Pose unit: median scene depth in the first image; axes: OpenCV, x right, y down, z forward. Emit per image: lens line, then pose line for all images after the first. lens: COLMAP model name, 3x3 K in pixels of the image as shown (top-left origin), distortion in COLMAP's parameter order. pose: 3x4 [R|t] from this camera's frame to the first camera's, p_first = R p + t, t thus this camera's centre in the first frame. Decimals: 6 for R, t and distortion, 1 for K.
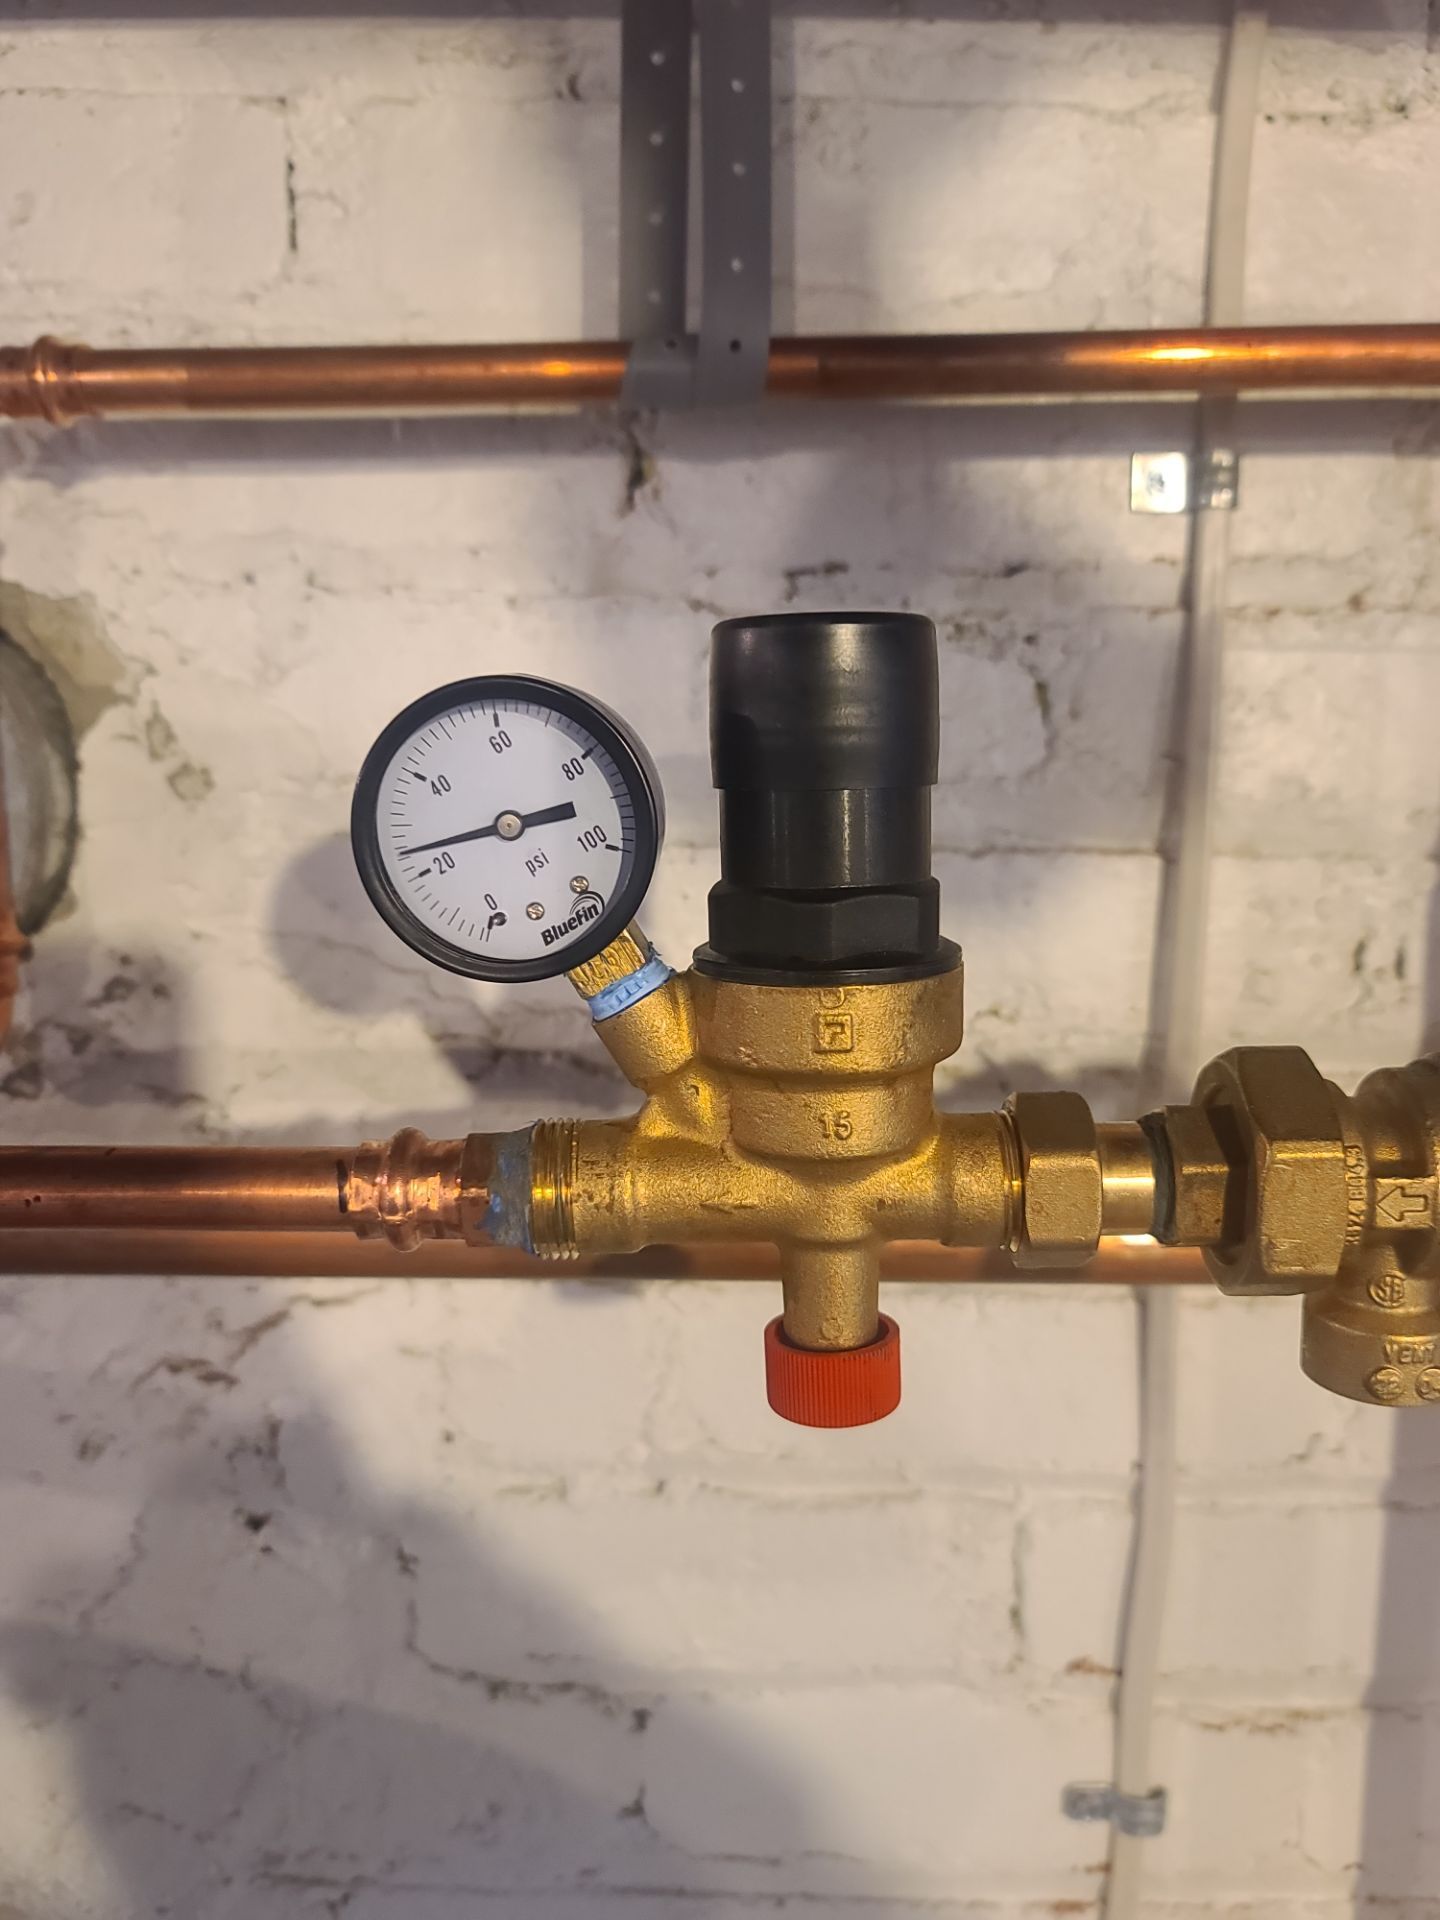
lens RADIAL K [[1239.3, 0, 720.0], [0, 1239.3, 960.0], [0, 0, 1]] dist [-0.041676, -0.001538]
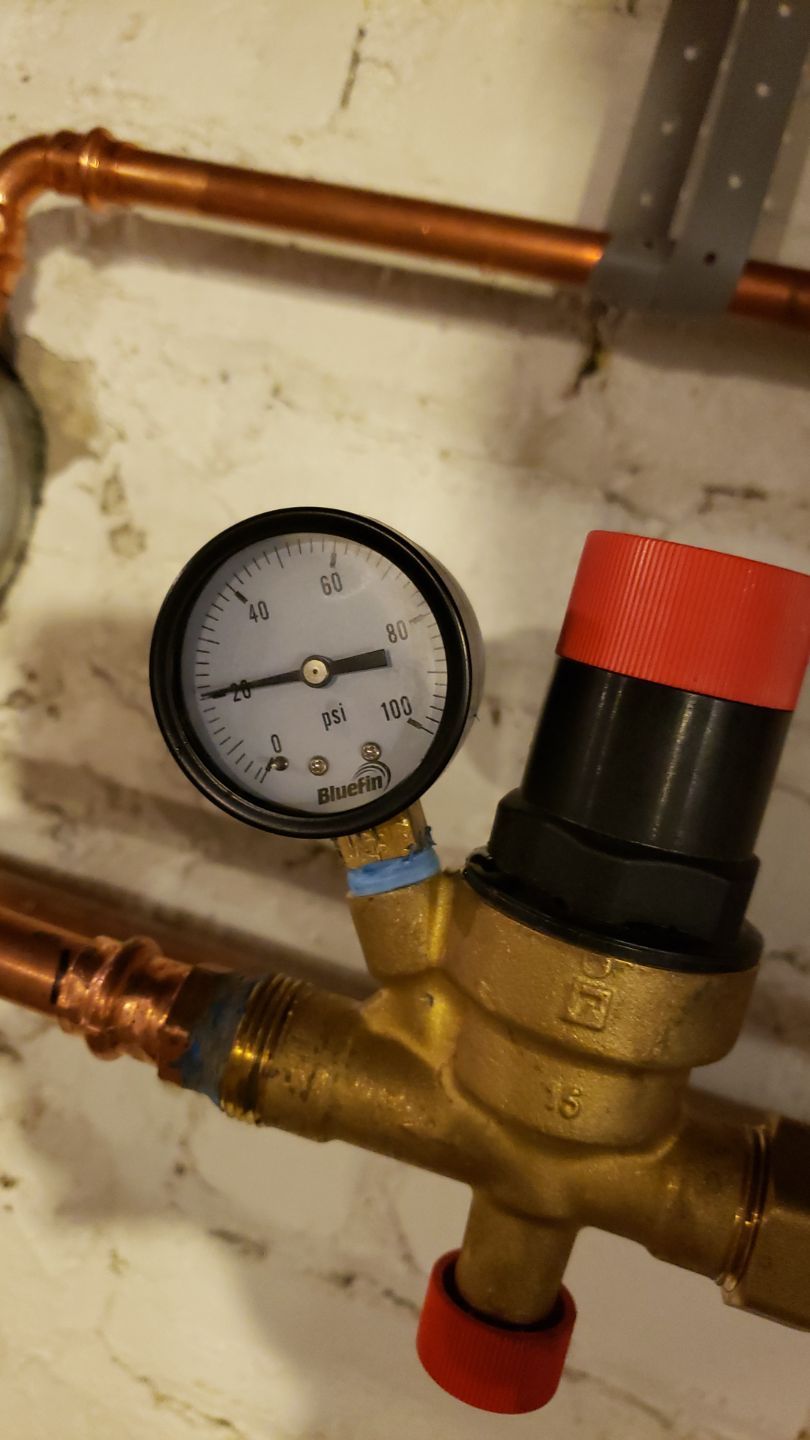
lens RADIAL K [[1022.4, 0, 405.0], [0, 1022.4, 720.0], [0, 0, 1]] dist [-0.071620, 0.049903]
pose [[0.944075, 0.274745, -0.182314, 0.041440], [-0.282134, 0.959251, -0.015395, -0.075705], [0.170656, 0.065971, 0.983120, 0.240217]]
